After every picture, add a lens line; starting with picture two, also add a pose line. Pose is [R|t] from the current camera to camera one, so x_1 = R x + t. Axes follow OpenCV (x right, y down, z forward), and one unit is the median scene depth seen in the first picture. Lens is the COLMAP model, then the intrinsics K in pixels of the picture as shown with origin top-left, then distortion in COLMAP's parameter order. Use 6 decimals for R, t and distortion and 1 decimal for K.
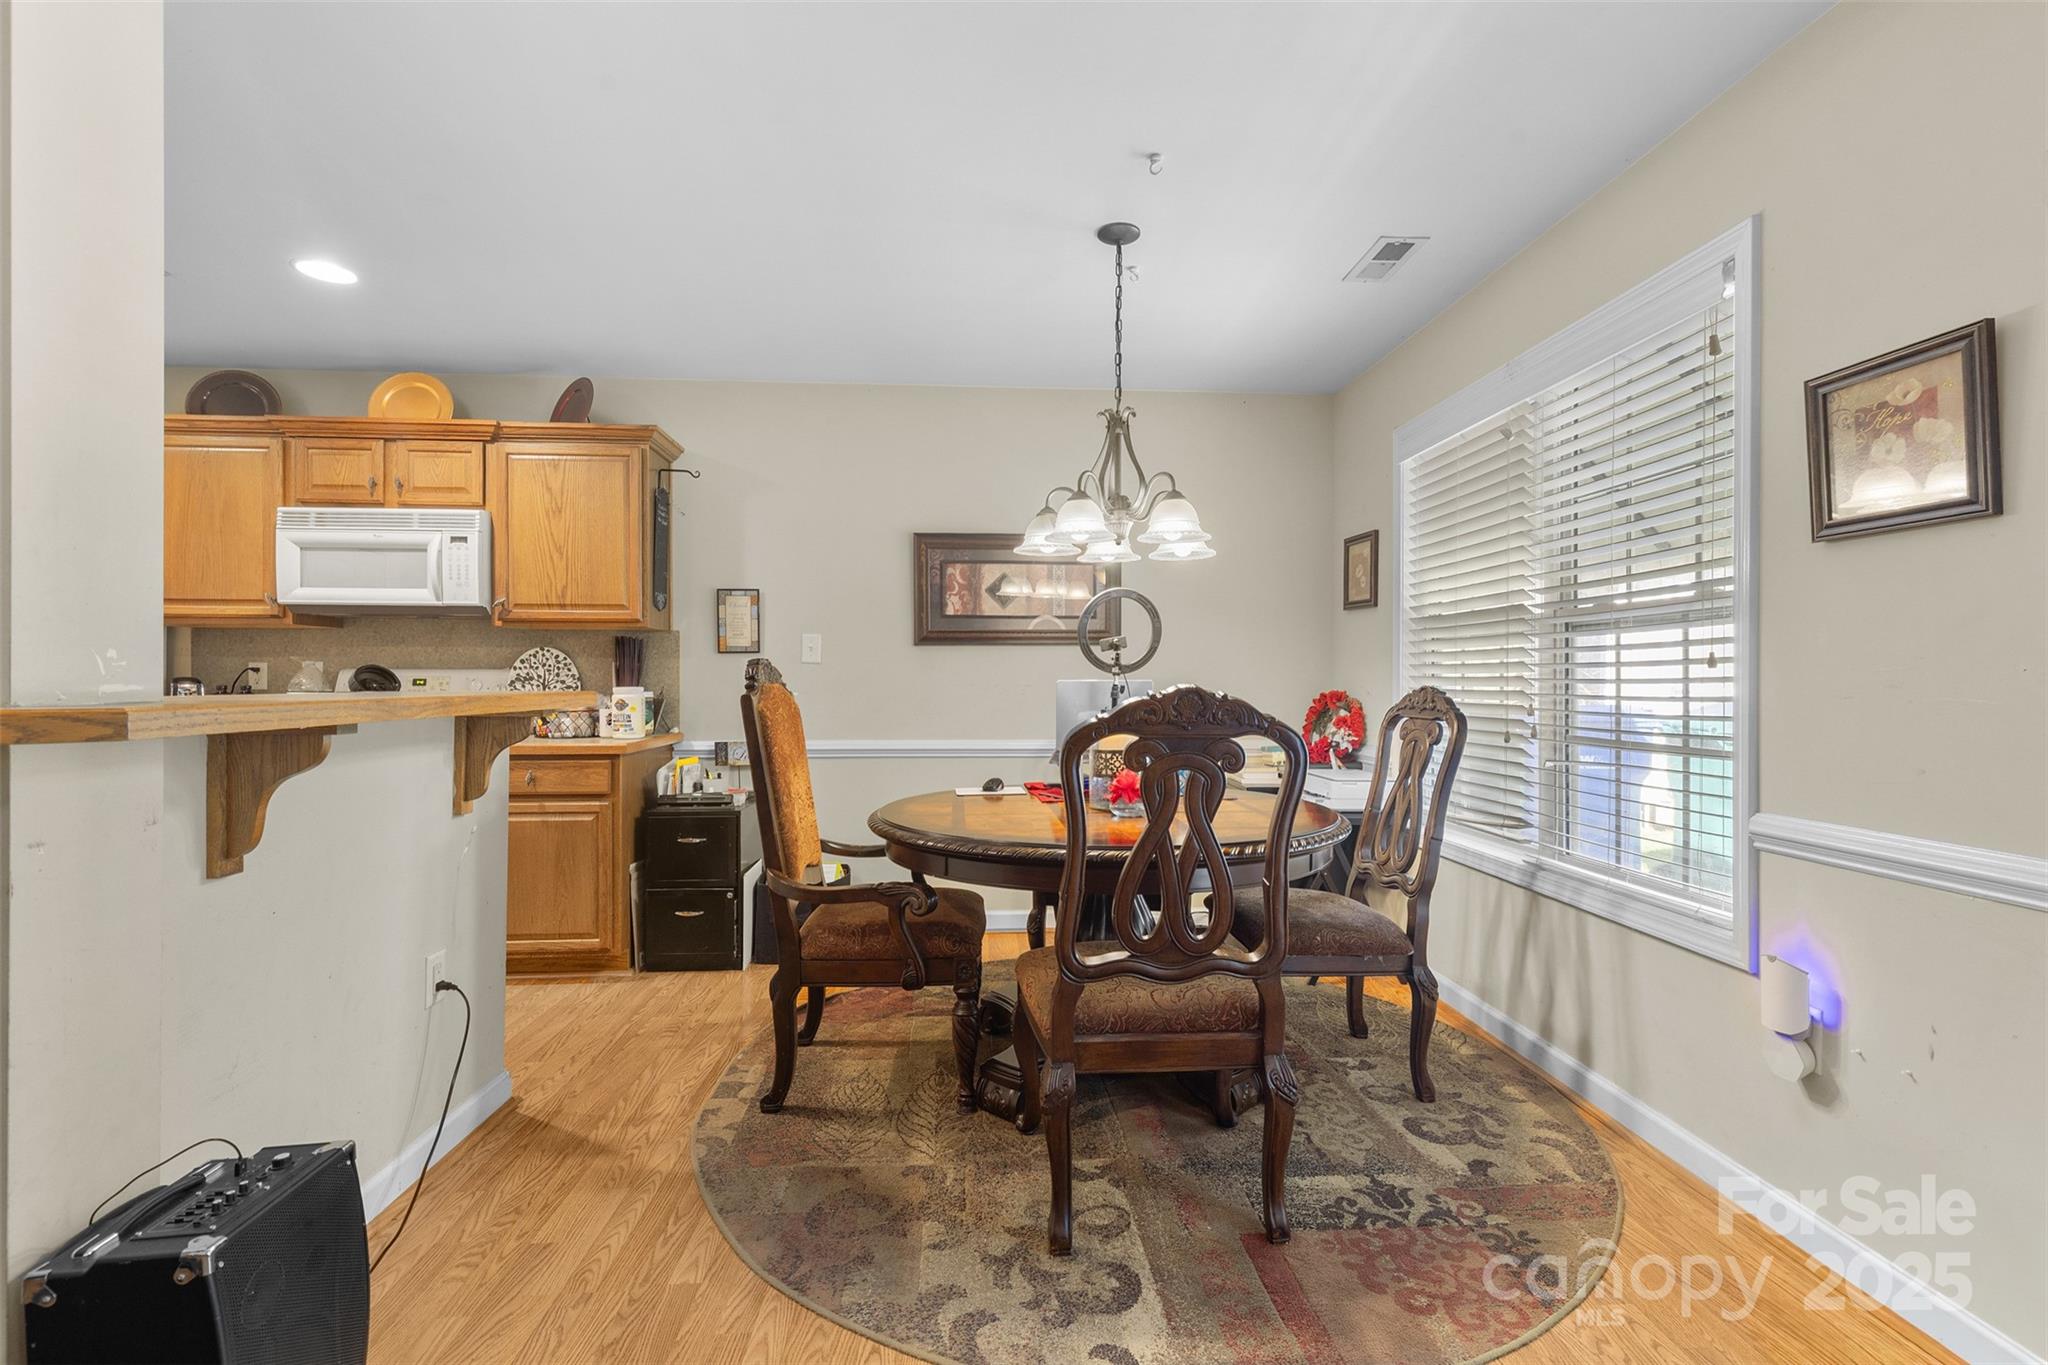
lens RADIAL K [[915.8, 0, 1030.4], [0, 915.8, 679.2], [0, 0, 1]] dist [-0.003286, -0.001352]
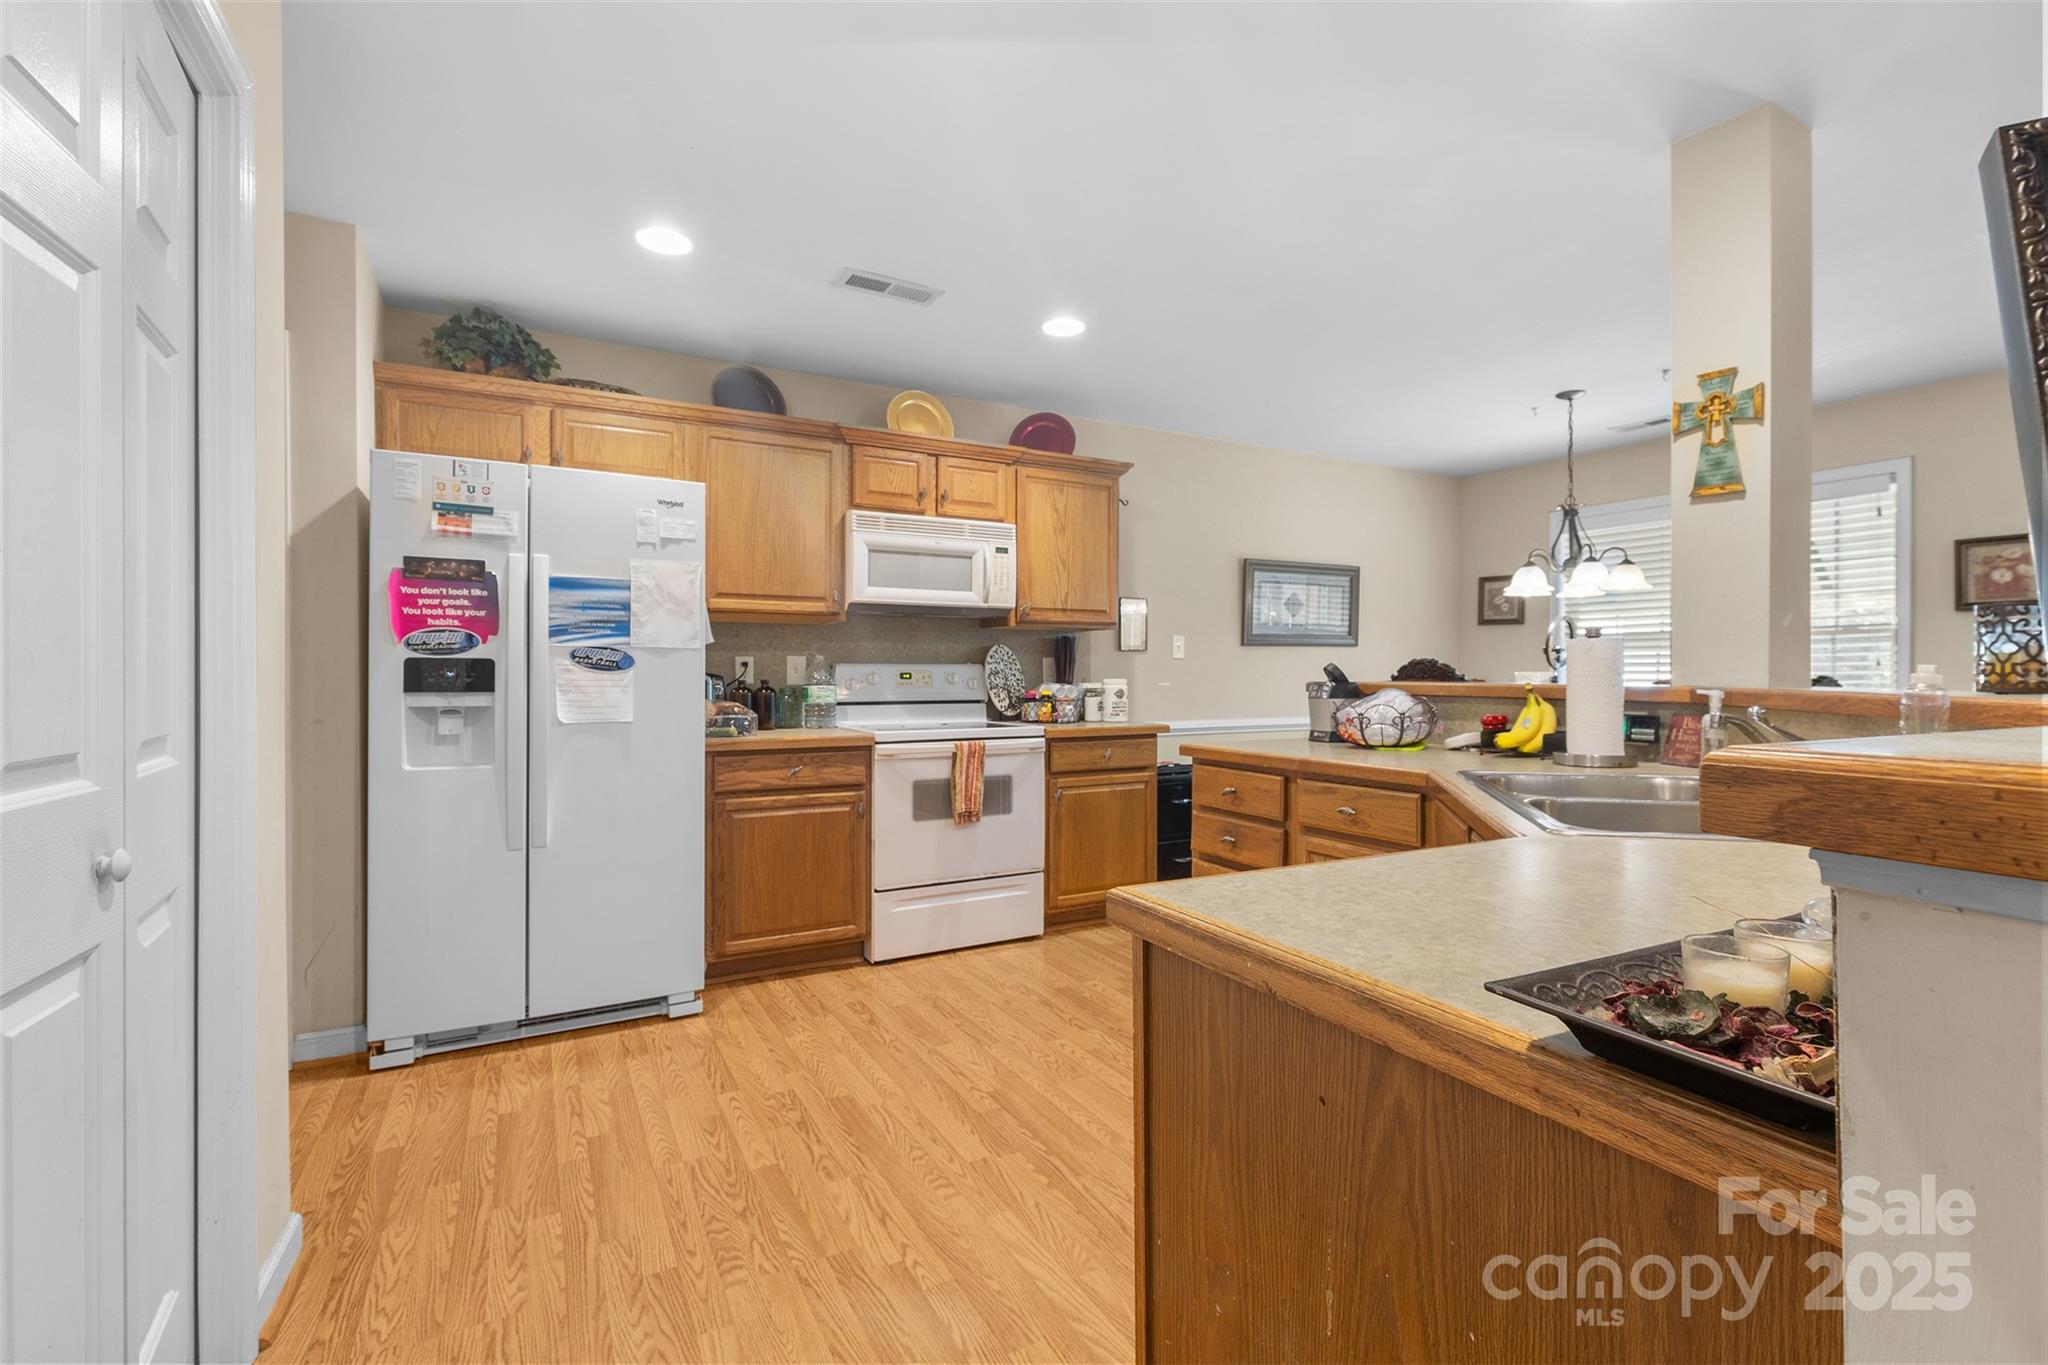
lens RADIAL K [[915.8, 0, 1041.9], [0, 915.8, 675.2], [0, 0, 1]] dist [-0.003286, -0.001352]
pose [[0.910550, -0.001764, 0.413395, -1.037954], [0.000263, 0.999993, 0.003689, -0.001642], [-0.413398, -0.003250, 0.910545, -0.054545]]
